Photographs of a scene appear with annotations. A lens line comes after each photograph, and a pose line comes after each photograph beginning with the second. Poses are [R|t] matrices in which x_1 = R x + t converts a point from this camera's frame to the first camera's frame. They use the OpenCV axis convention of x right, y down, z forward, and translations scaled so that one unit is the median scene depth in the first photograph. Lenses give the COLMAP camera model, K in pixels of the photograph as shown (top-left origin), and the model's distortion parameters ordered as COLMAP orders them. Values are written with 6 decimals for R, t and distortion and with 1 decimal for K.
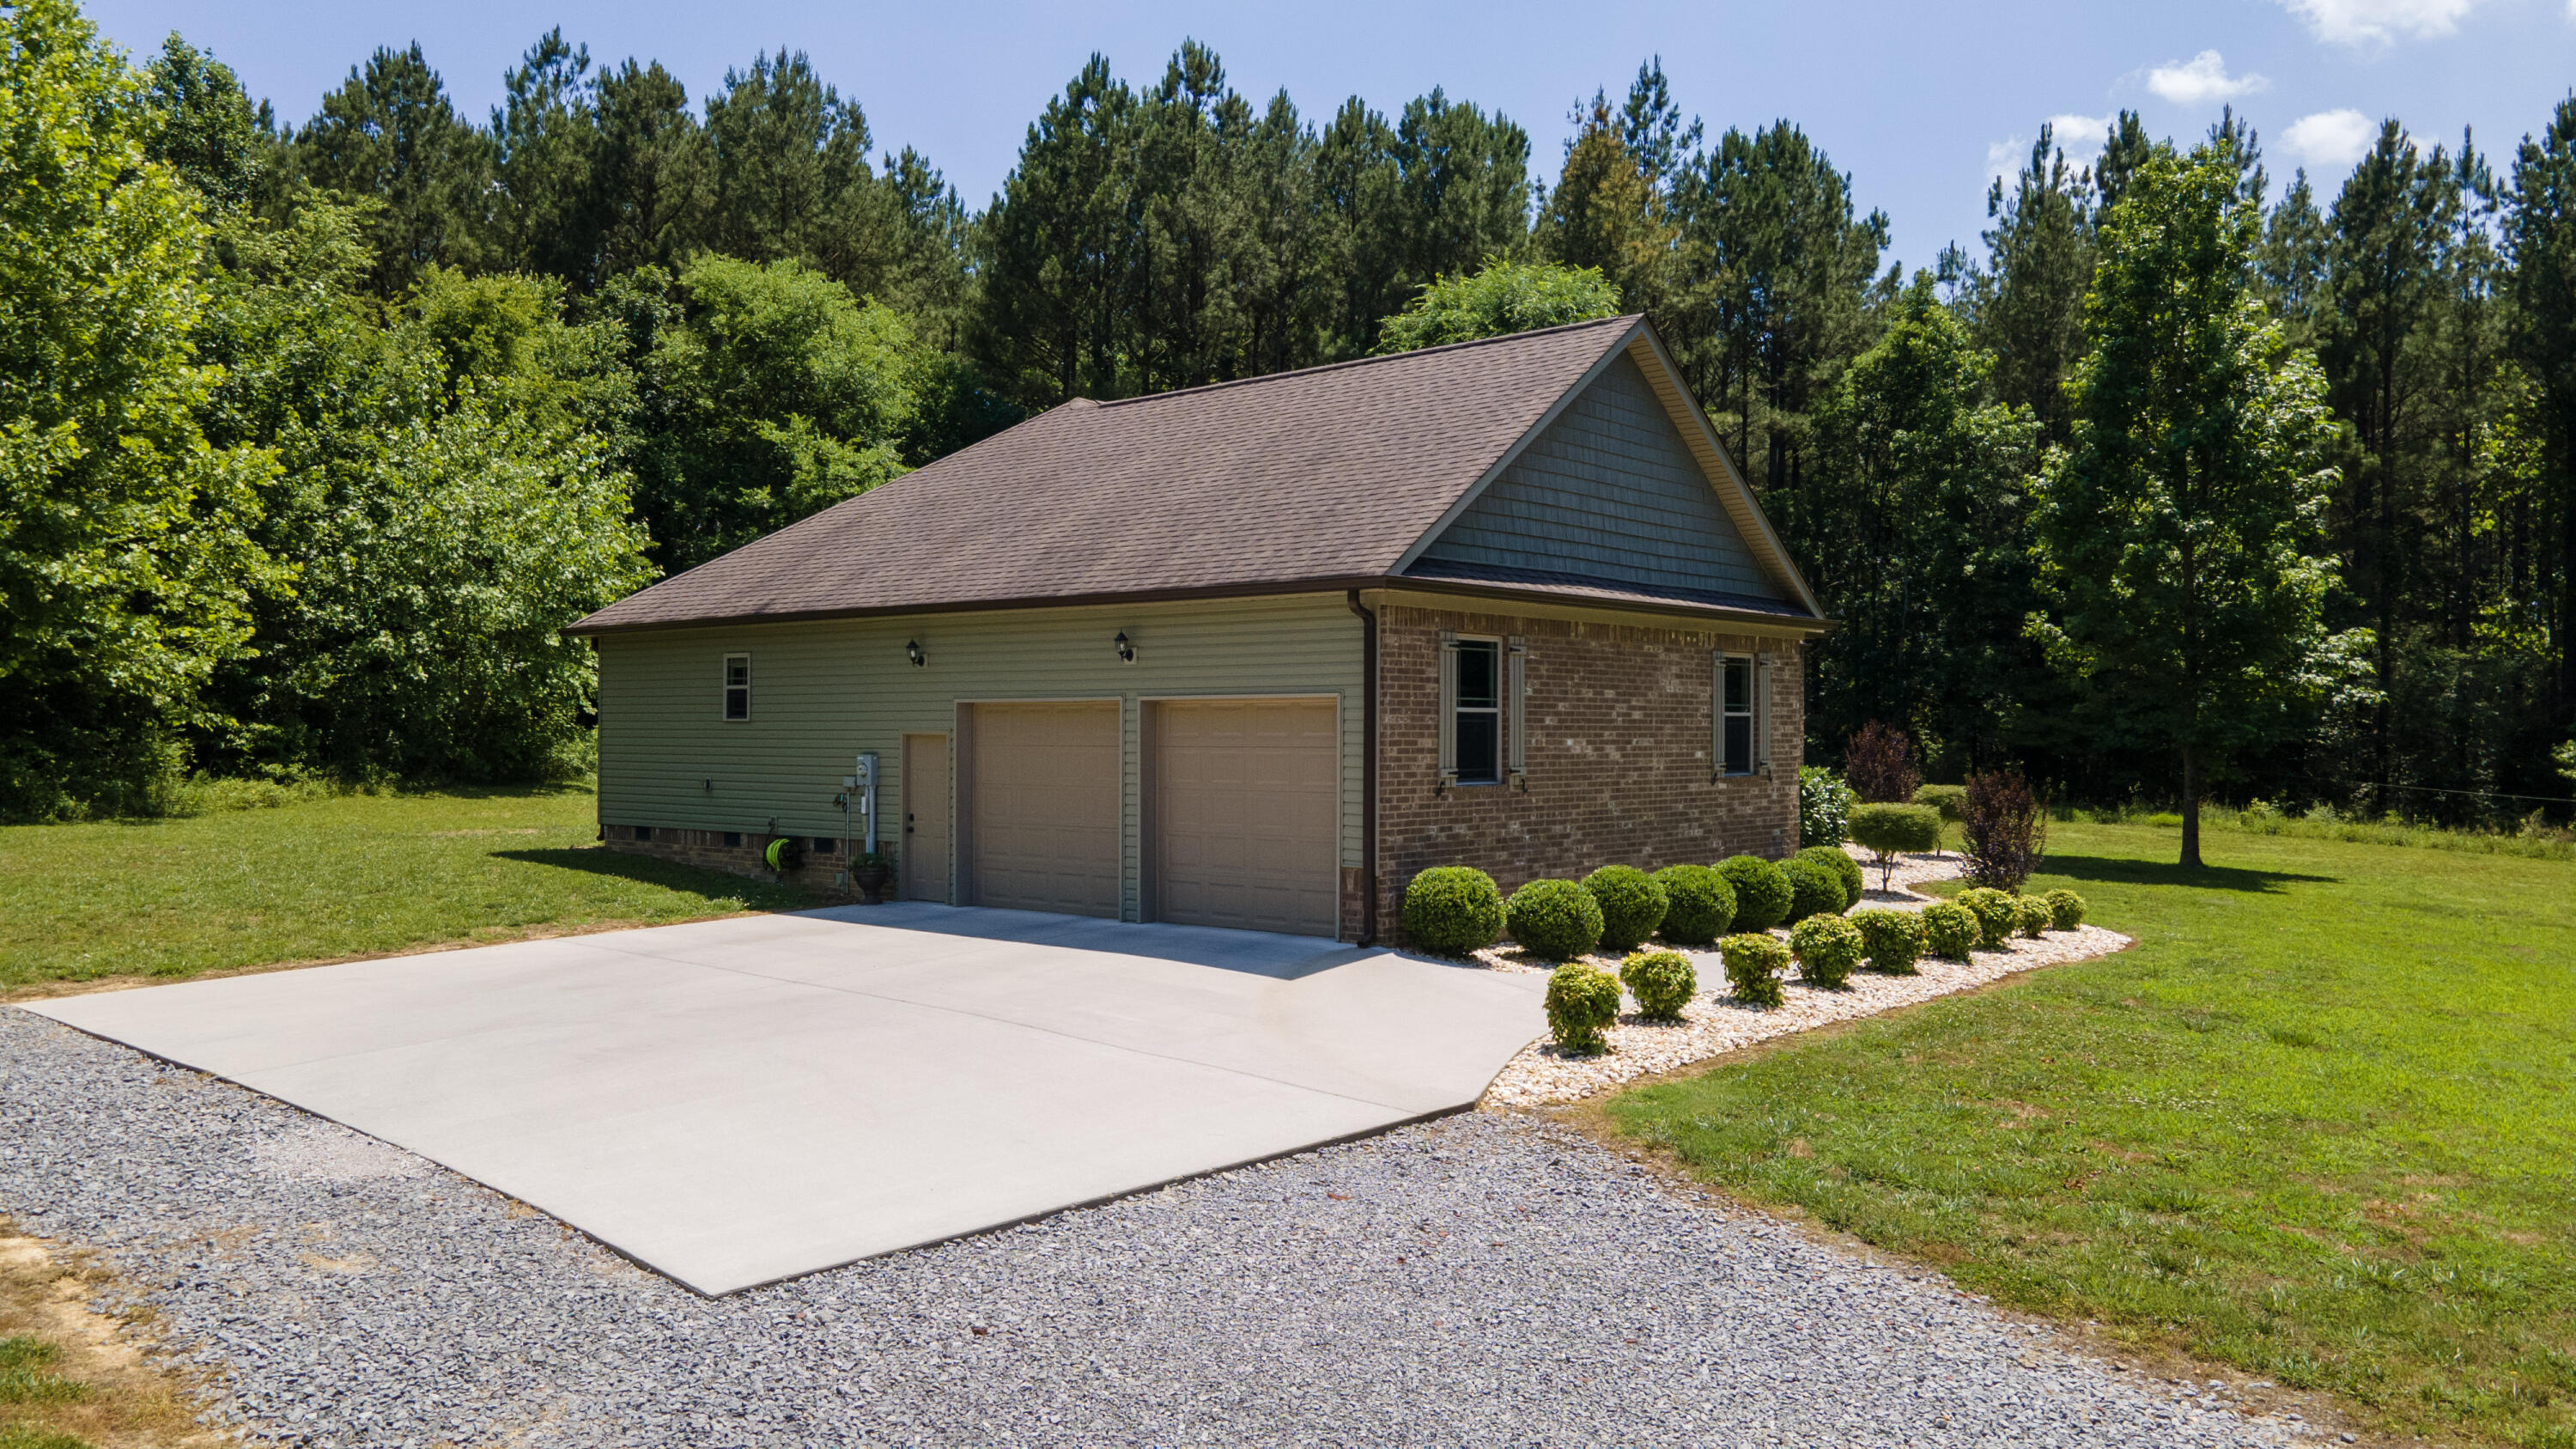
lens RADIAL K [[1893.2, 0, 1288.0], [0, 1893.2, 724.5], [0, 0, 1]] dist [0.012760, 0.001443]
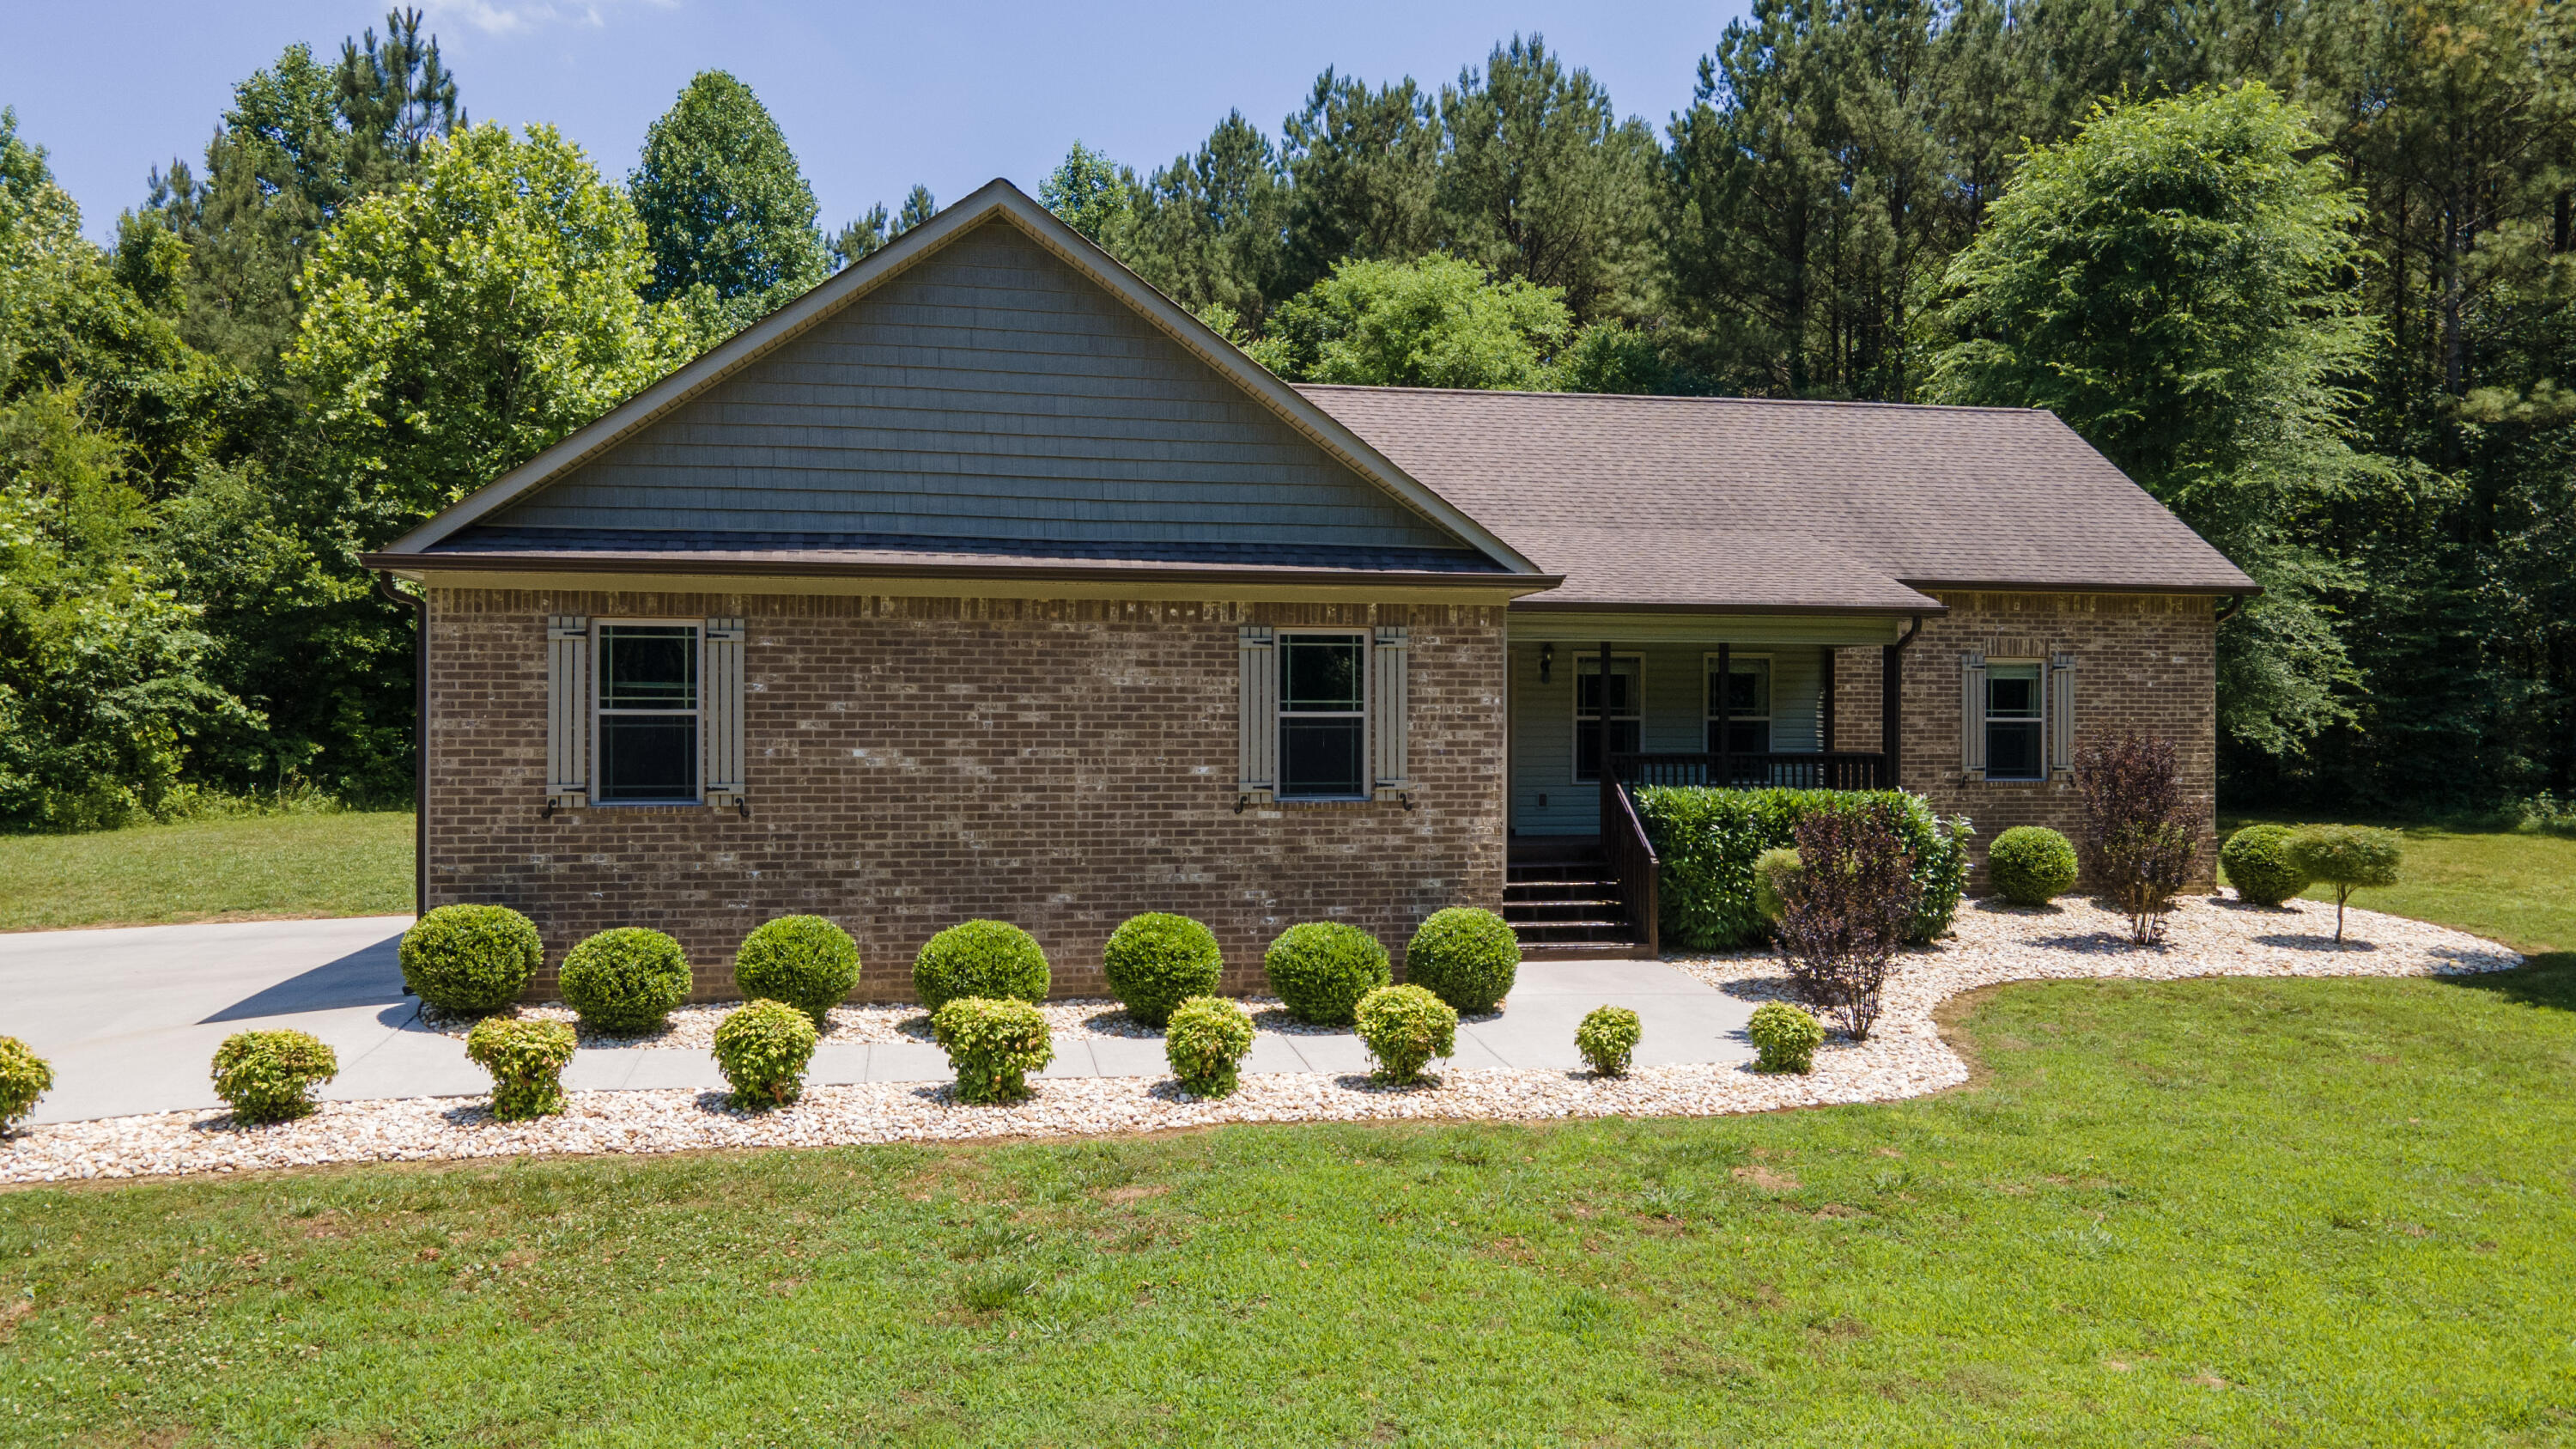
lens RADIAL K [[1878.3, 0, 1288.0], [0, 1878.3, 724.5], [0, 0, 1]] dist [0.042940, -0.001397]
pose [[0.785791, -0.001302, -0.618491, 0.662636], [0.001283, 0.999999, -0.000475, -0.001396], [0.618491, -0.000420, 0.785792, 0.440230]]
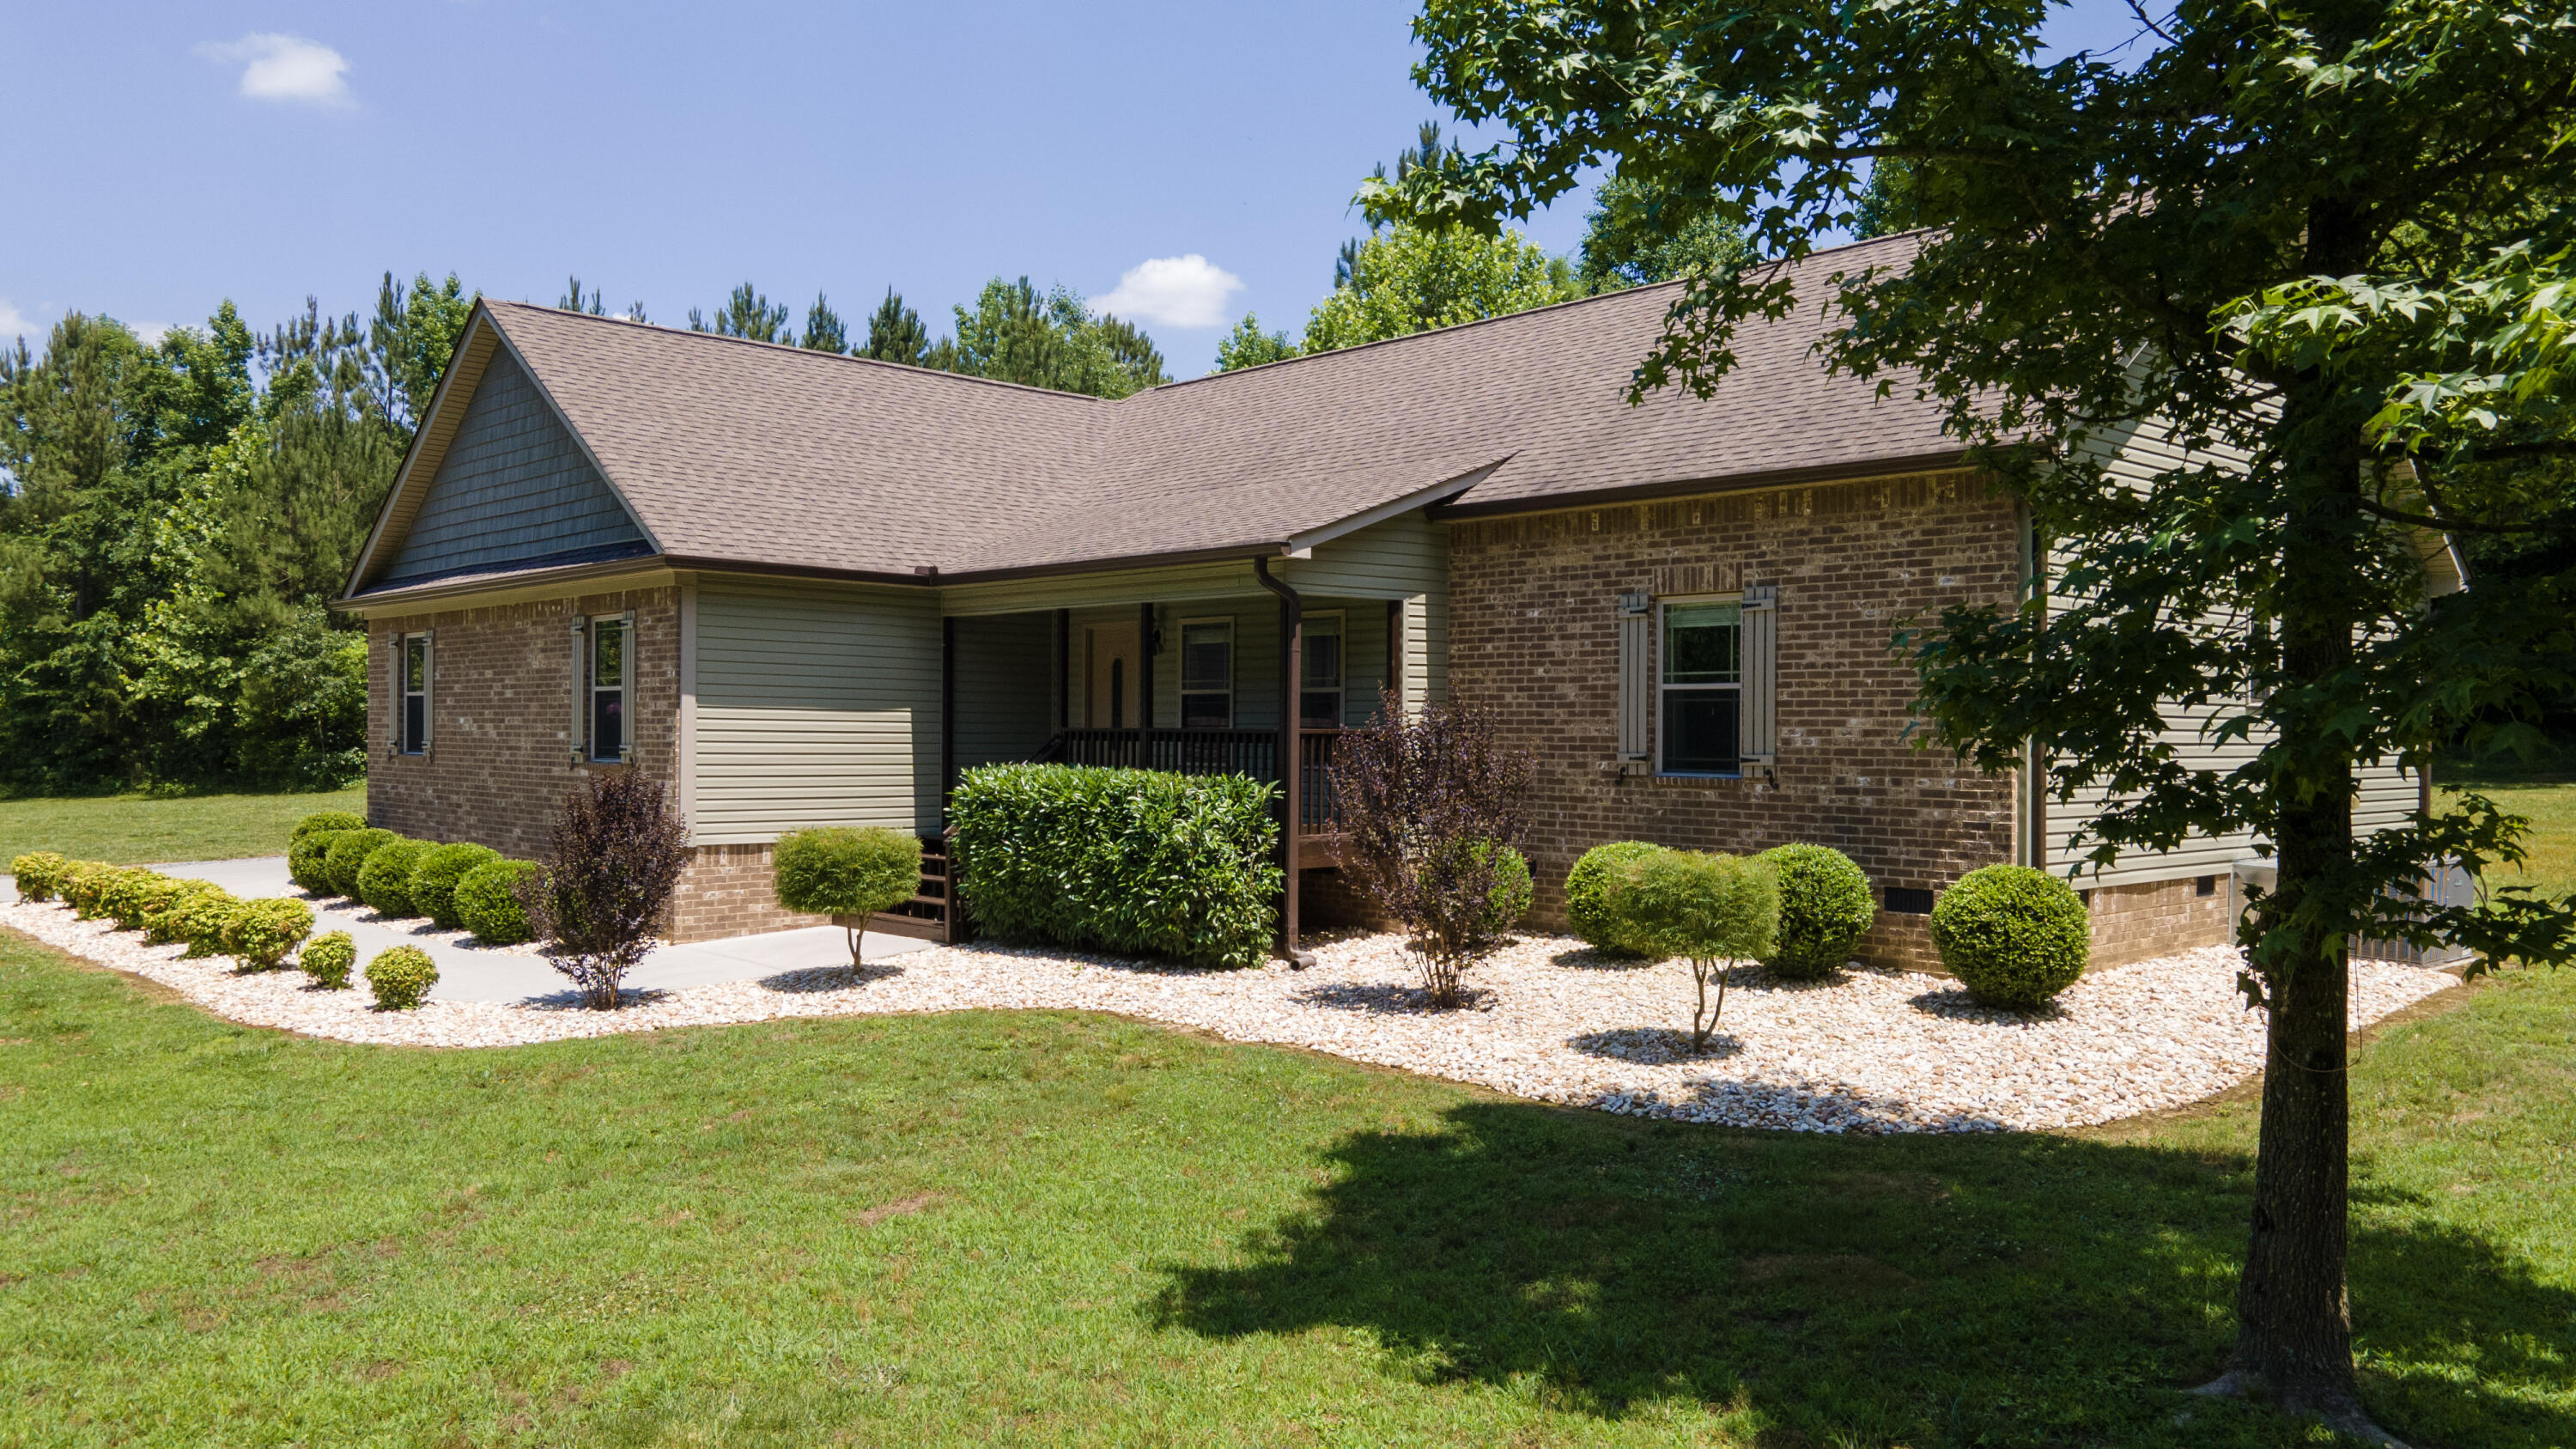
lens RADIAL K [[1878.3, 0, 1288.0], [0, 1878.3, 724.5], [0, 0, 1]] dist [0.042940, -0.001397]
pose [[-0.113209, -0.005141, -0.993558, 1.030372], [-0.003226, 0.999983, -0.004807, 0.013427], [0.993566, 0.002661, -0.113224, 1.392853]]
